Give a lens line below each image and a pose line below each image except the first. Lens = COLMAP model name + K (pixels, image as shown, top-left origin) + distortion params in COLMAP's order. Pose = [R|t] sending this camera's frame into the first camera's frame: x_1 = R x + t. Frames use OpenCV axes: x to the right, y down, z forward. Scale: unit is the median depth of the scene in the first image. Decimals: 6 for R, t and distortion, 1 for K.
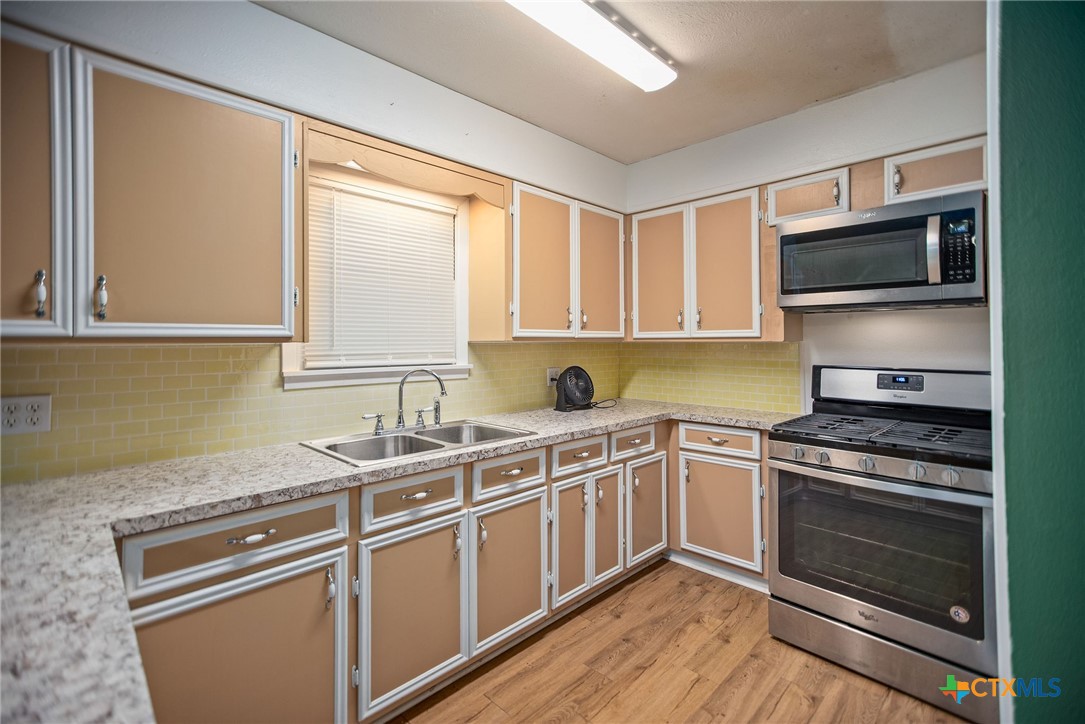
lens RADIAL K [[491.9, 0, 549.7], [0, 491.9, 335.9], [0, 0, 1]] dist [0.001229, 0.001564]
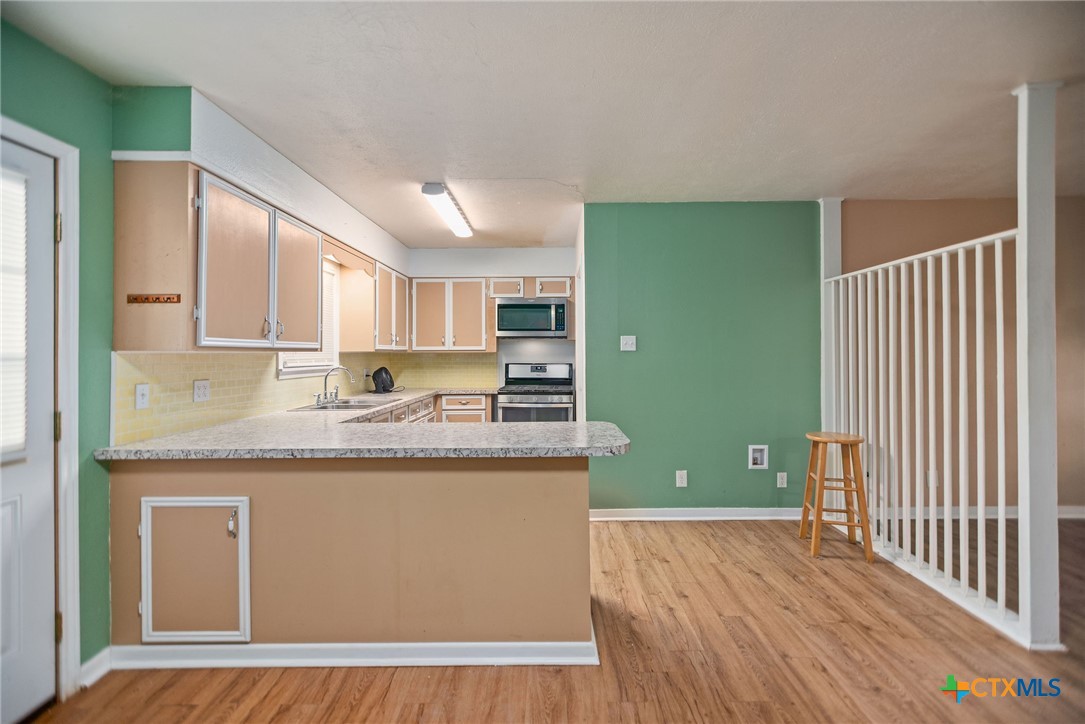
lens RADIAL K [[491.9, 0, 556.1], [0, 491.9, 345.4], [0, 0, 1]] dist [0.001229, 0.001564]
pose [[0.705944, 0.012681, 0.708154, -0.927608], [-0.007852, 0.999918, -0.010078, 0.001490], [-0.708224, 0.001554, 0.705986, -0.757500]]
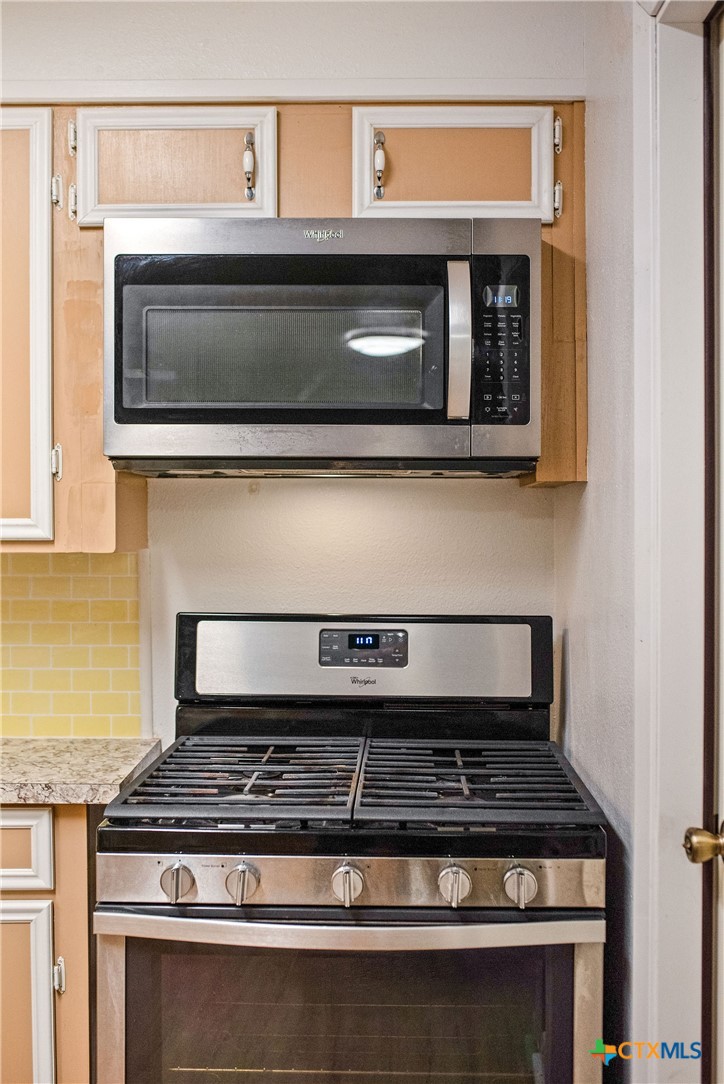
lens RADIAL K [[1091.7, 0, 366.3], [0, 1091.7, 543.5], [0, 0, 1]] dist [-0.038233, 0.000000]
pose [[0.721335, -0.006179, 0.692559, 0.058928], [-0.012680, 0.999675, 0.022126, -0.016513], [-0.692470, -0.024742, 0.721022, 0.314999]]
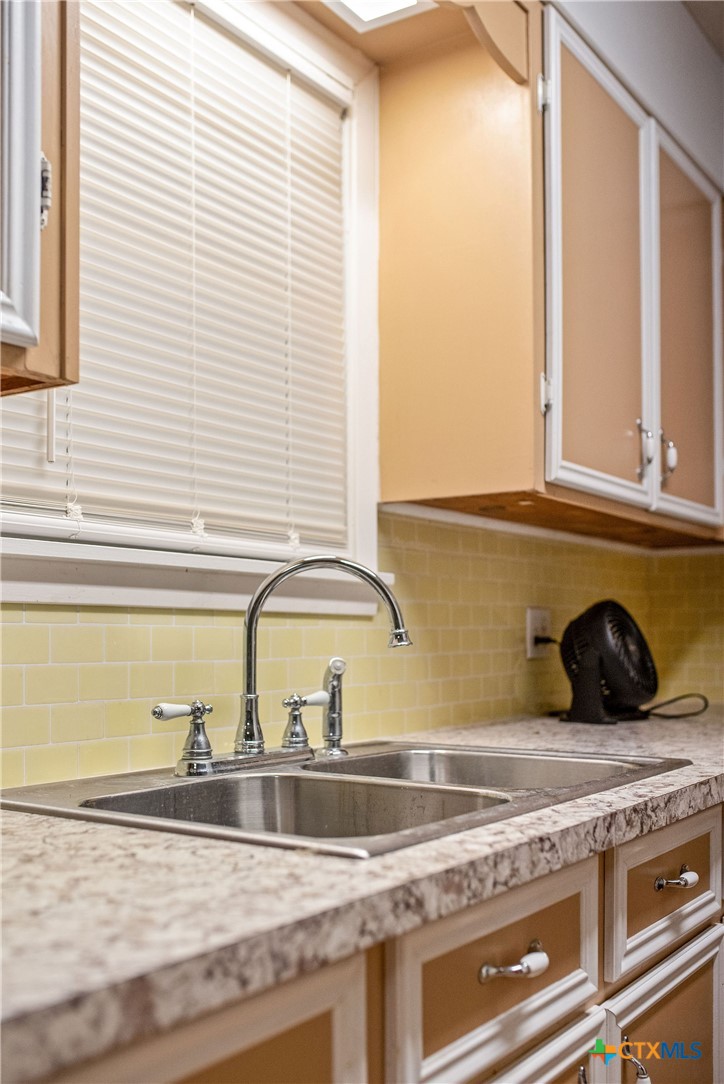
lens RADIAL K [[1091.7, 0, 361.6], [0, 1091.7, 642.4], [0, 0, 1]] dist [-0.038233, 0.000000]
pose [[0.984742, 0.002935, 0.173997, -0.343023], [-0.005393, 0.999892, 0.013651, 0.106779], [-0.173939, -0.014381, 0.984651, 0.327215]]
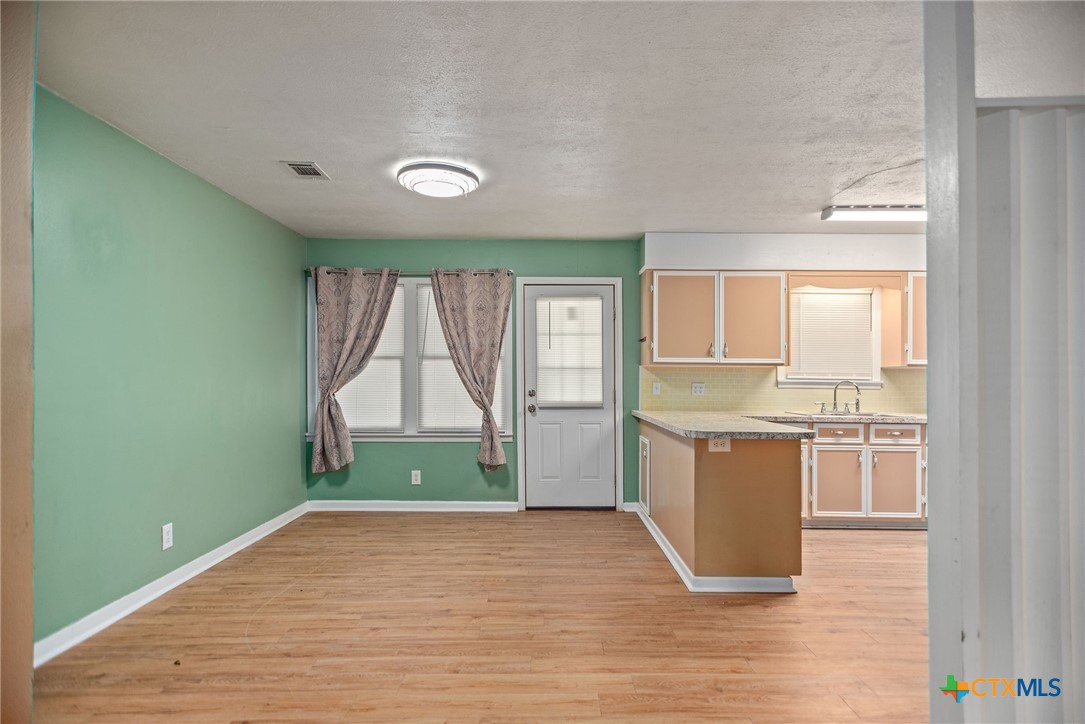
lens RADIAL K [[622.3, 0, 531.9], [0, 622.3, 367.7], [0, 0, 1]] dist [0.029318, 0.002632]
pose [[0.693499, 0.000839, -0.720457, 0.633046], [-0.003160, 0.999993, -0.001878, 0.024278], [0.720451, 0.003579, 0.693497, -1.542452]]
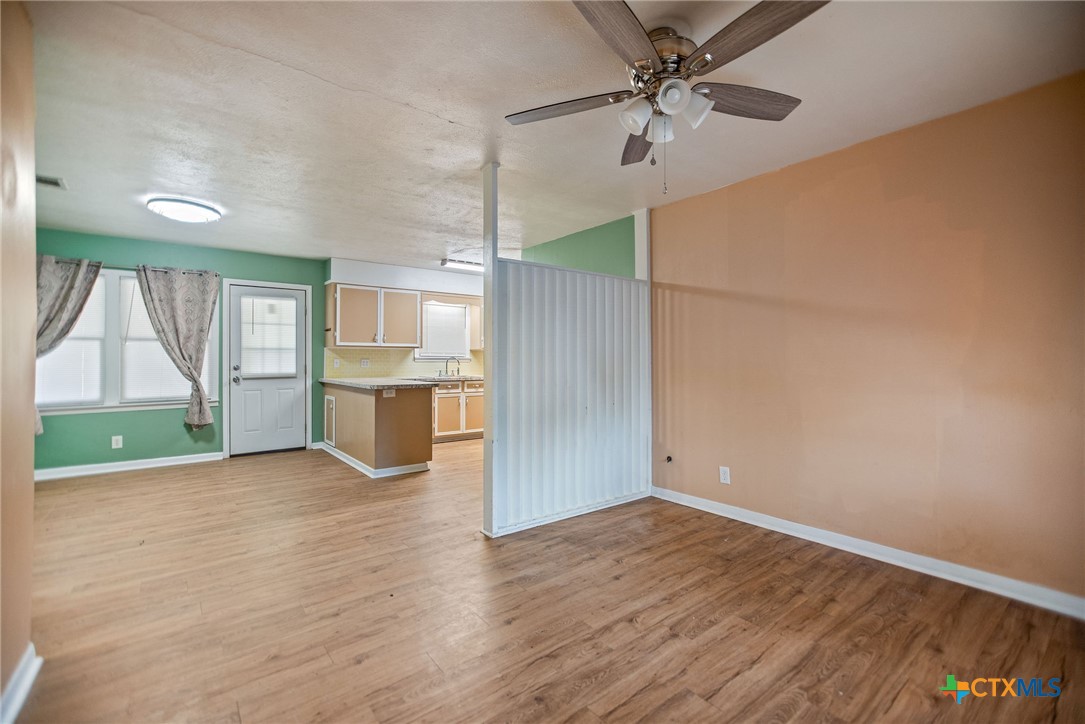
lens RADIAL K [[507.8, 0, 549.5], [0, 507.8, 349.9], [0, 0, 1]] dist [0.009838, 0.000983]
pose [[0.989991, 0.004609, -0.141056, 0.844348], [-0.005567, 0.999964, -0.006402, 0.036018], [0.141021, 0.007123, 0.989981, -2.239385]]
